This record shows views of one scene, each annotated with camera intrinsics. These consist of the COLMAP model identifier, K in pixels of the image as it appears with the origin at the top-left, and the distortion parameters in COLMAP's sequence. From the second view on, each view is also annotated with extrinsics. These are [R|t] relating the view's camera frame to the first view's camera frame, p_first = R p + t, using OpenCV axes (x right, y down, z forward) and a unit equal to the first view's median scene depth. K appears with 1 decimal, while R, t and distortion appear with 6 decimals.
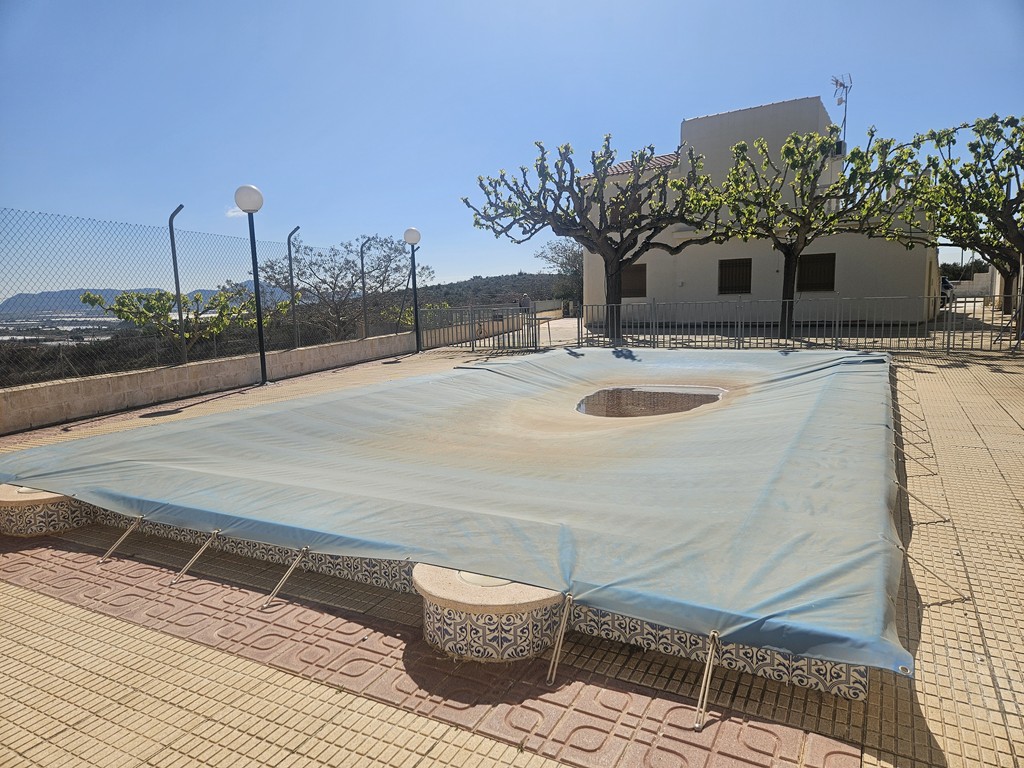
lens RADIAL K [[679.9, 0, 524.1], [0, 679.9, 379.6], [0, 0, 1]] dist [0.085150, -0.070113]
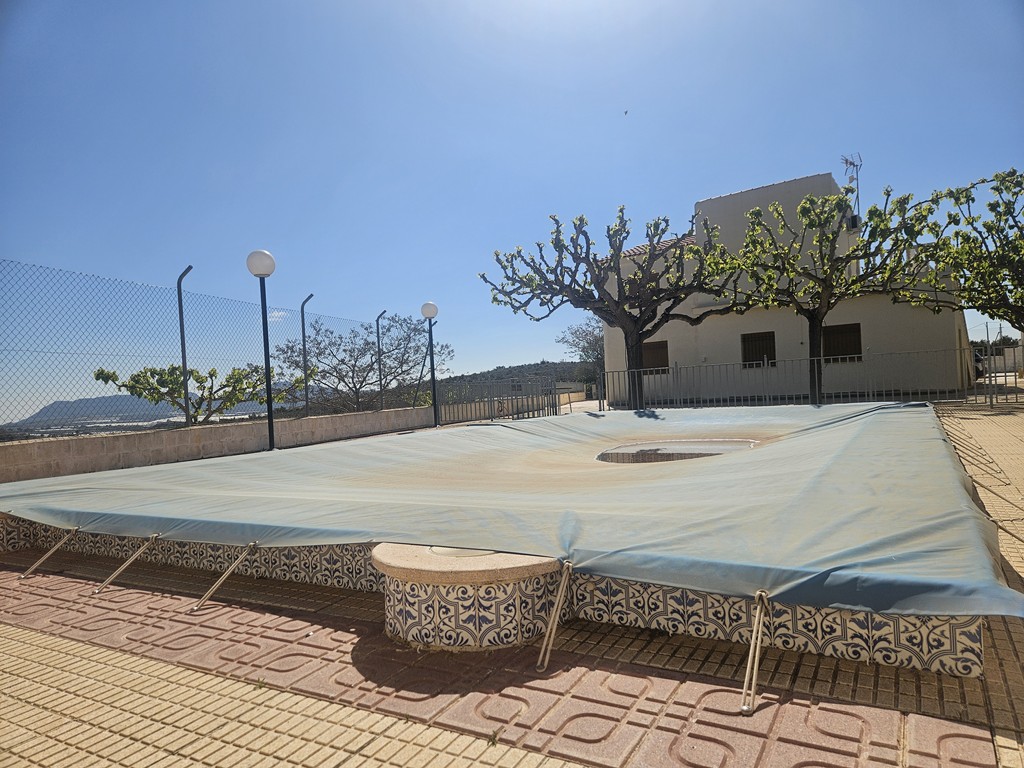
lens RADIAL K [[684.2, 0, 529.0], [0, 684.2, 382.7], [0, 0, 1]] dist [0.089680, -0.078578]
pose [[0.999275, -0.027325, -0.026514, 0.038261], [0.023823, 0.991939, -0.124455, 0.166771], [0.029701, 0.123733, 0.991871, 0.164568]]
